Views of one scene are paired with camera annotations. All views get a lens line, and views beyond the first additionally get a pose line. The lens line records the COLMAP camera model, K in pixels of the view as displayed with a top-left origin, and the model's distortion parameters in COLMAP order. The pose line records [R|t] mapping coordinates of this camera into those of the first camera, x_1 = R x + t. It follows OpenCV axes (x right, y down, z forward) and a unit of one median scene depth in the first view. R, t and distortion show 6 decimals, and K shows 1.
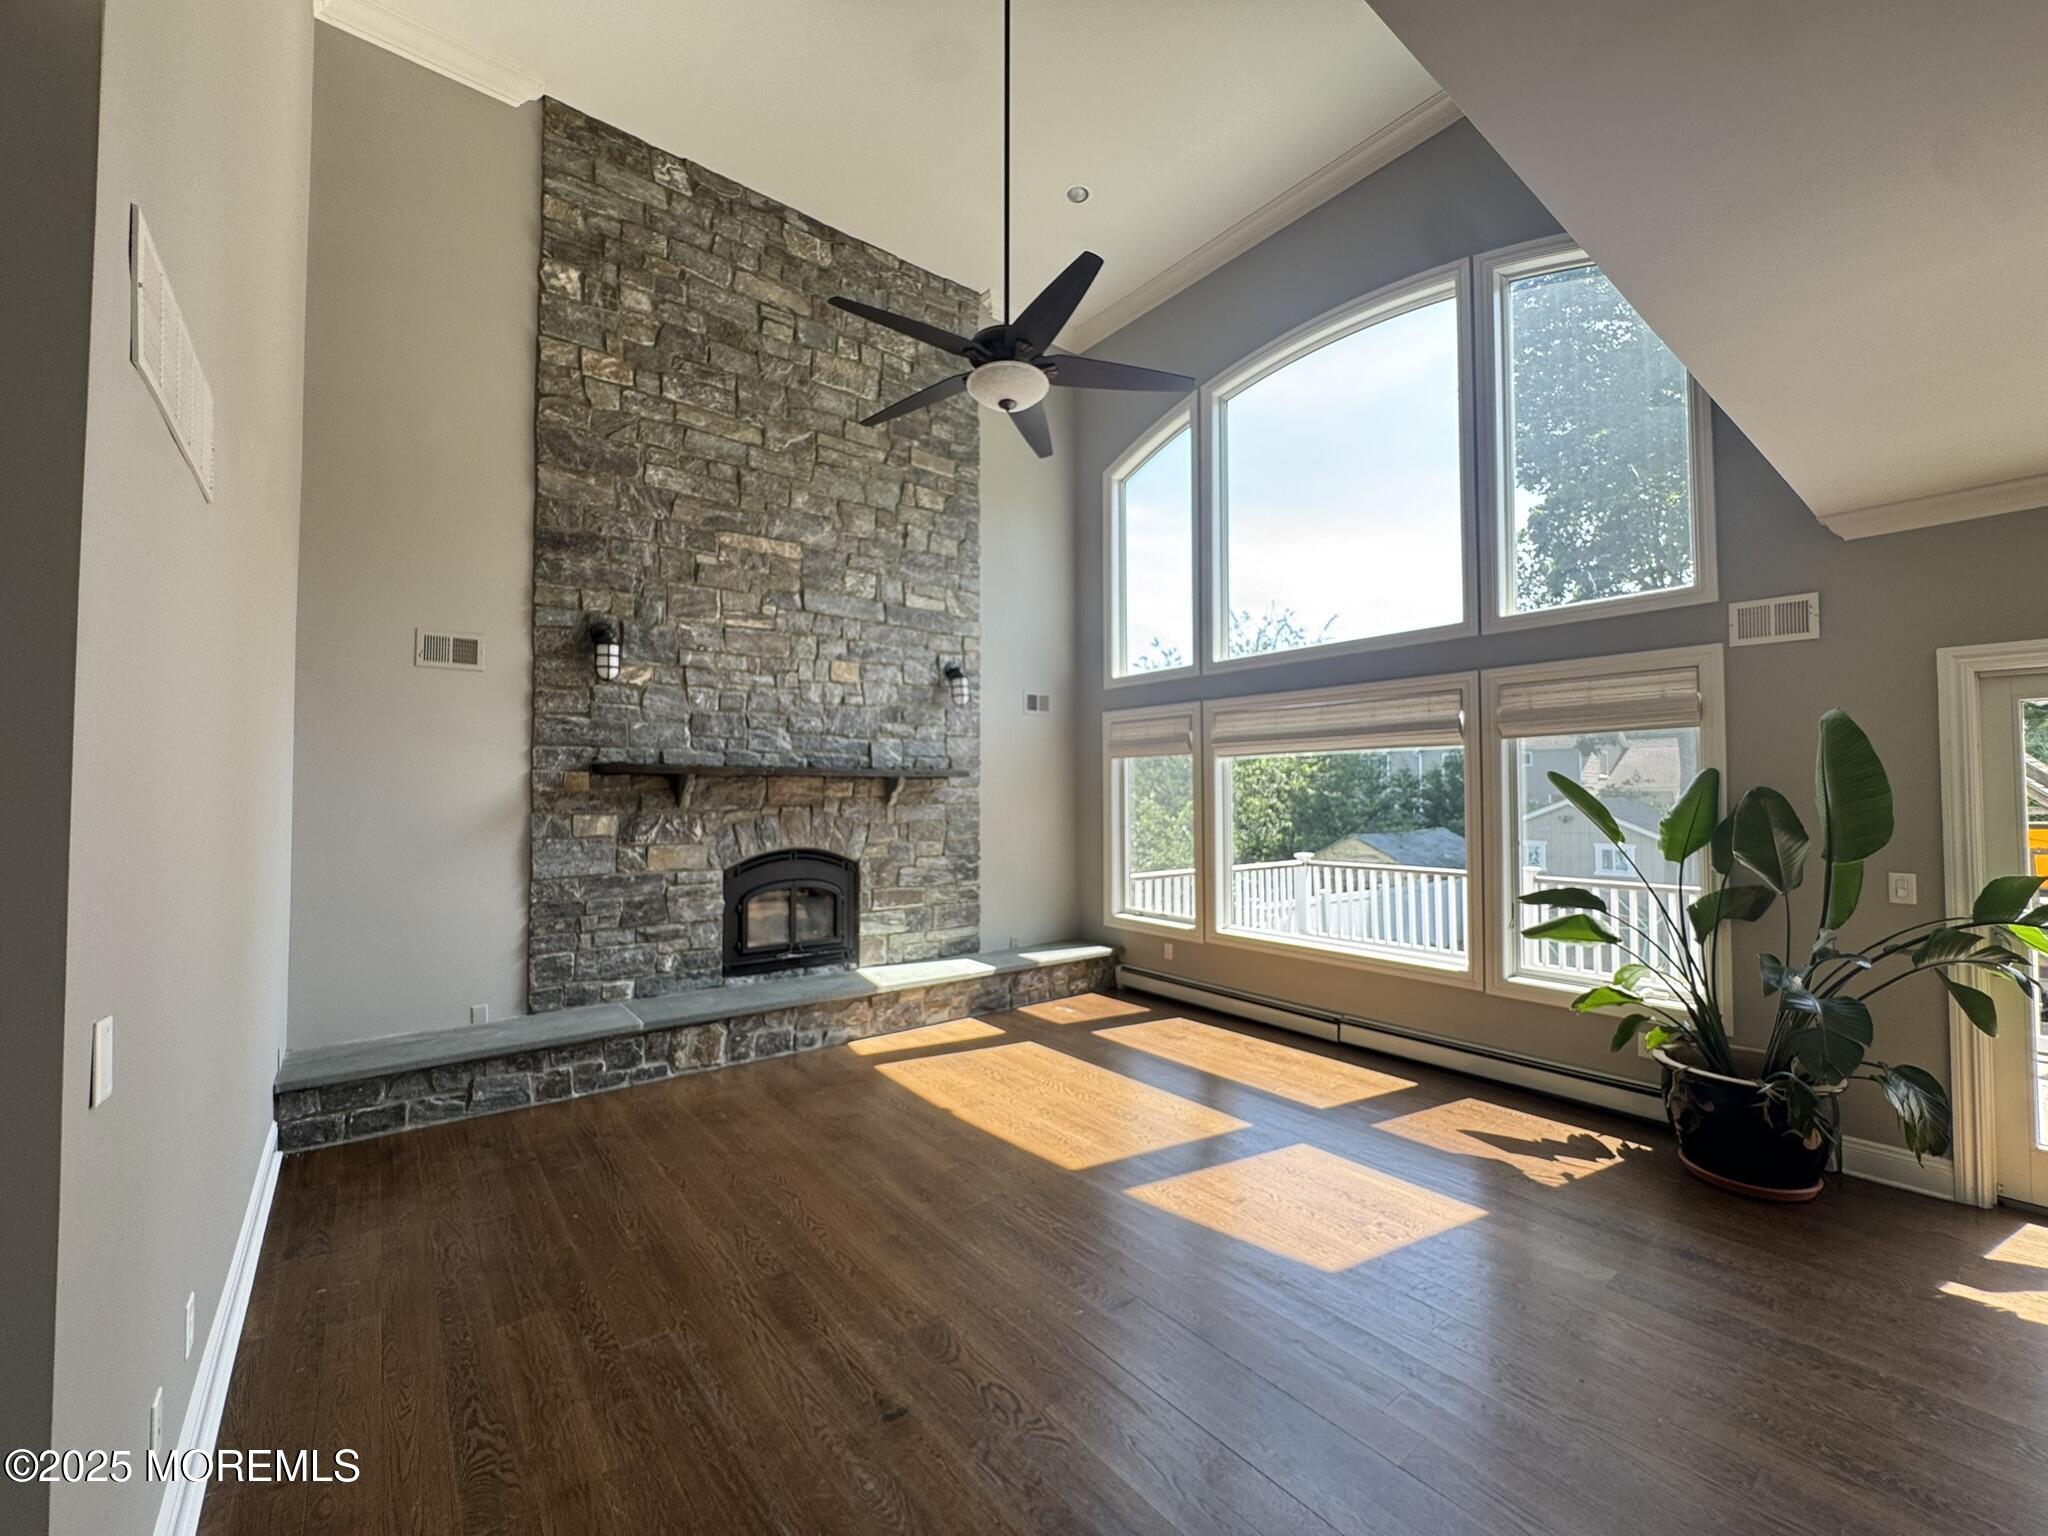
lens RADIAL K [[819.0, 0, 1017.8], [0, 819.0, 767.6], [0, 0, 1]] dist [-0.003873, 0.000871]
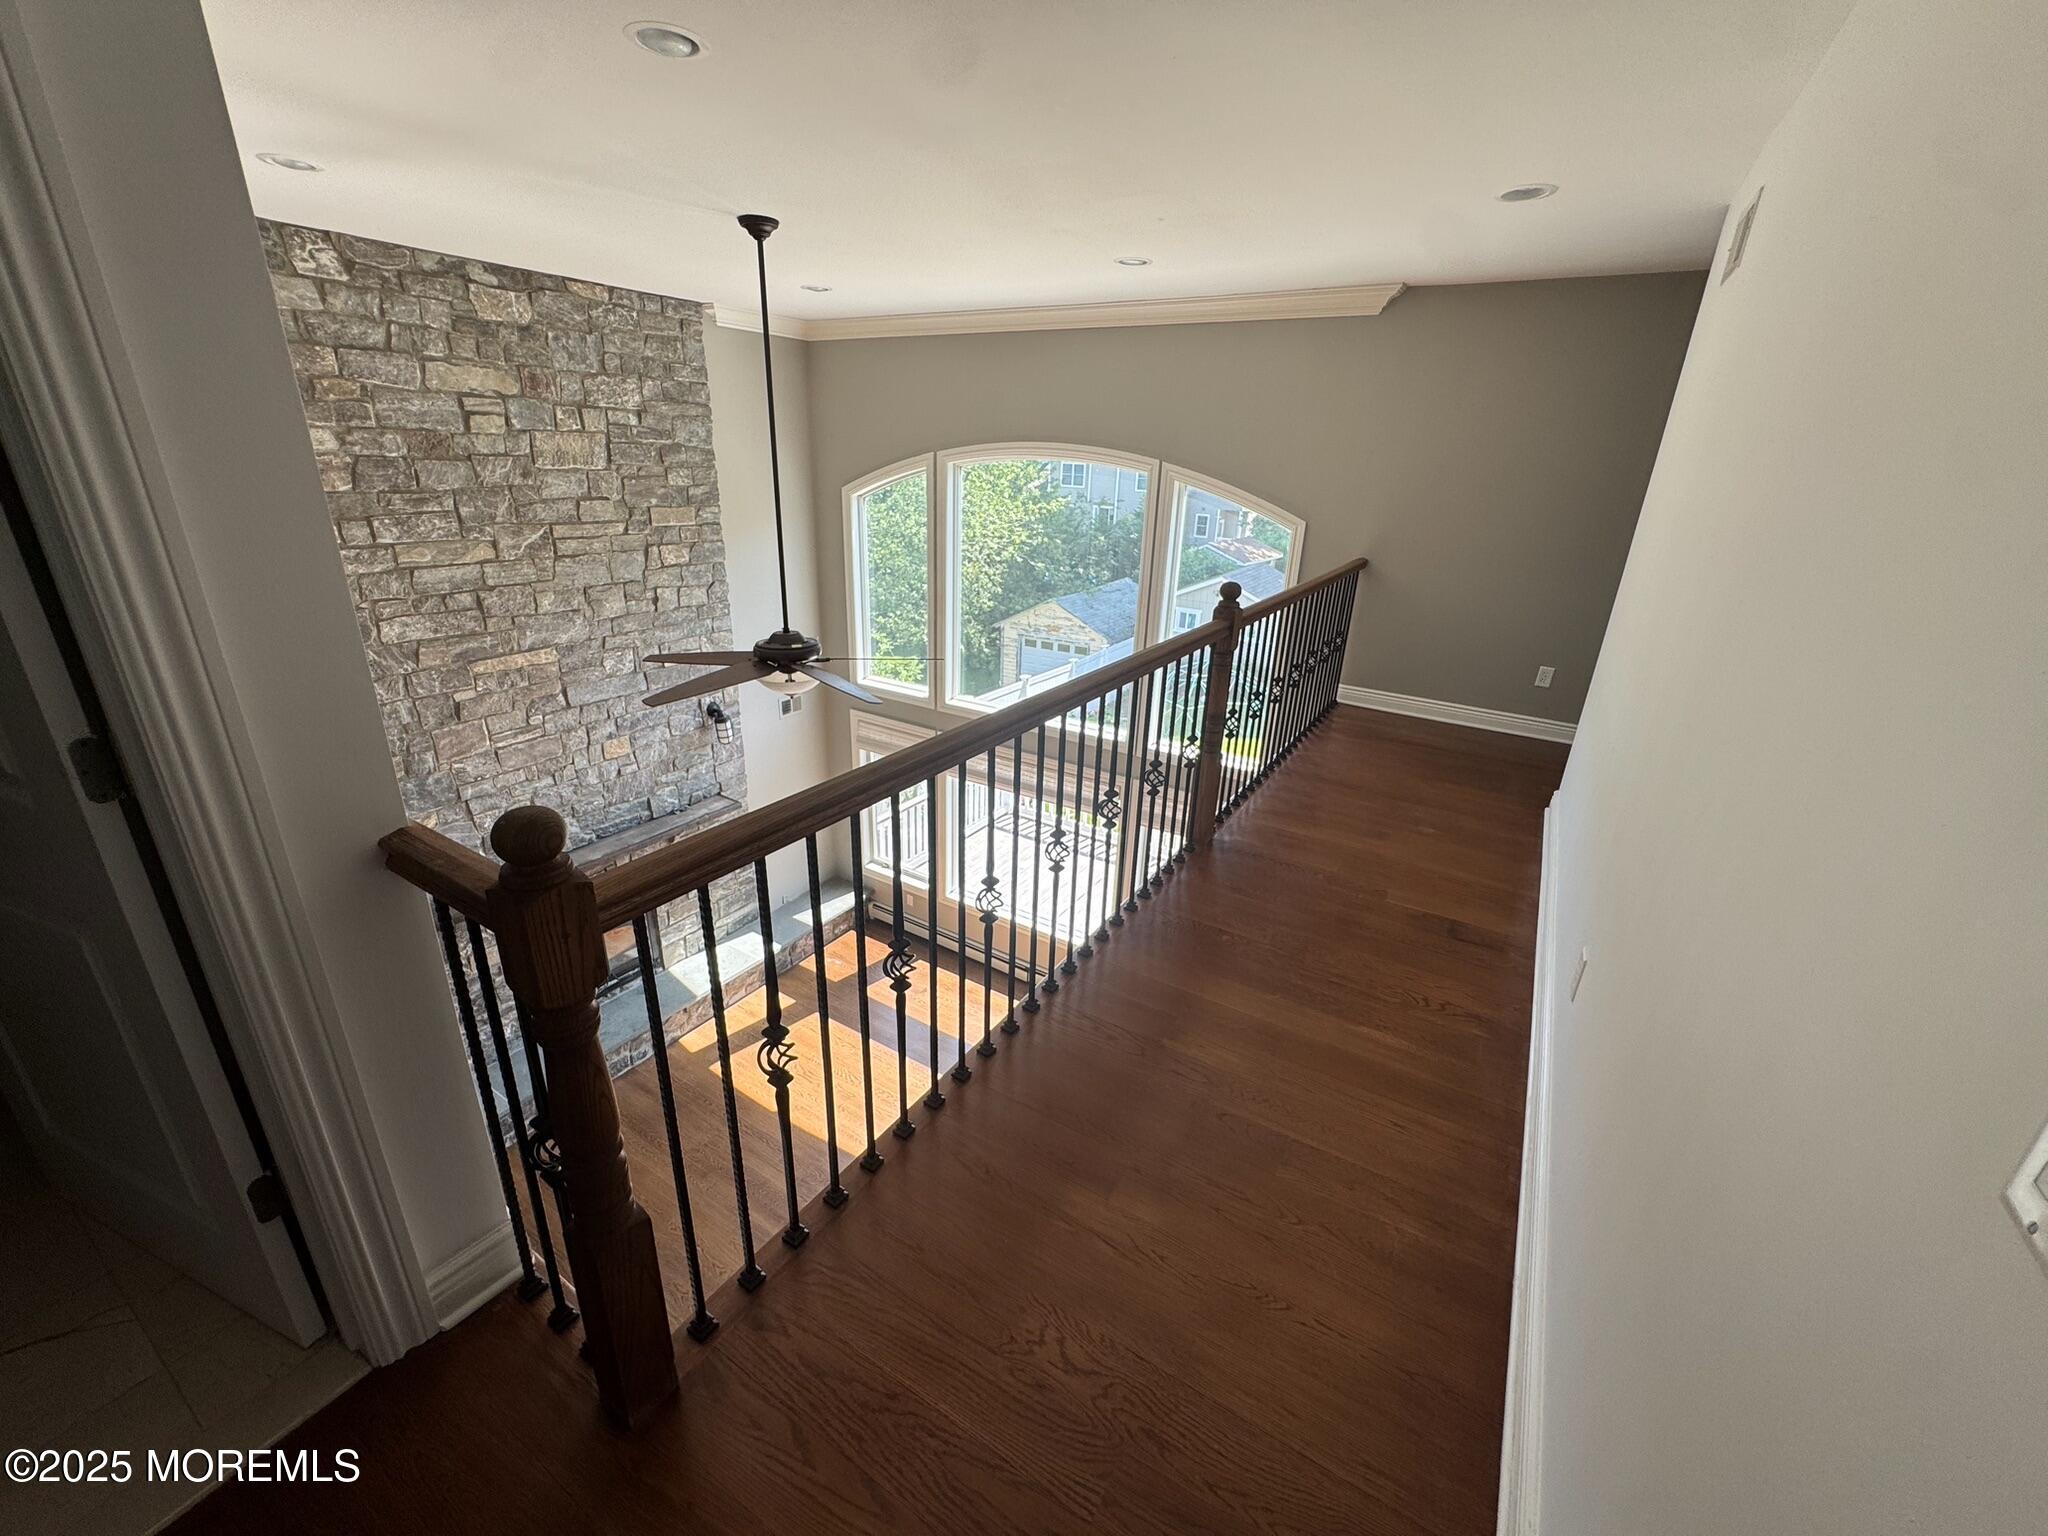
lens RADIAL K [[819.0, 0, 1023.6], [0, 819.0, 766.0], [0, 0, 1]] dist [-0.003873, 0.000871]
pose [[0.939891, -0.090931, 0.329144, -0.066109], [-0.046512, 0.920819, 0.387207, -0.561492], [-0.338291, -0.379242, 0.861240, -0.132518]]
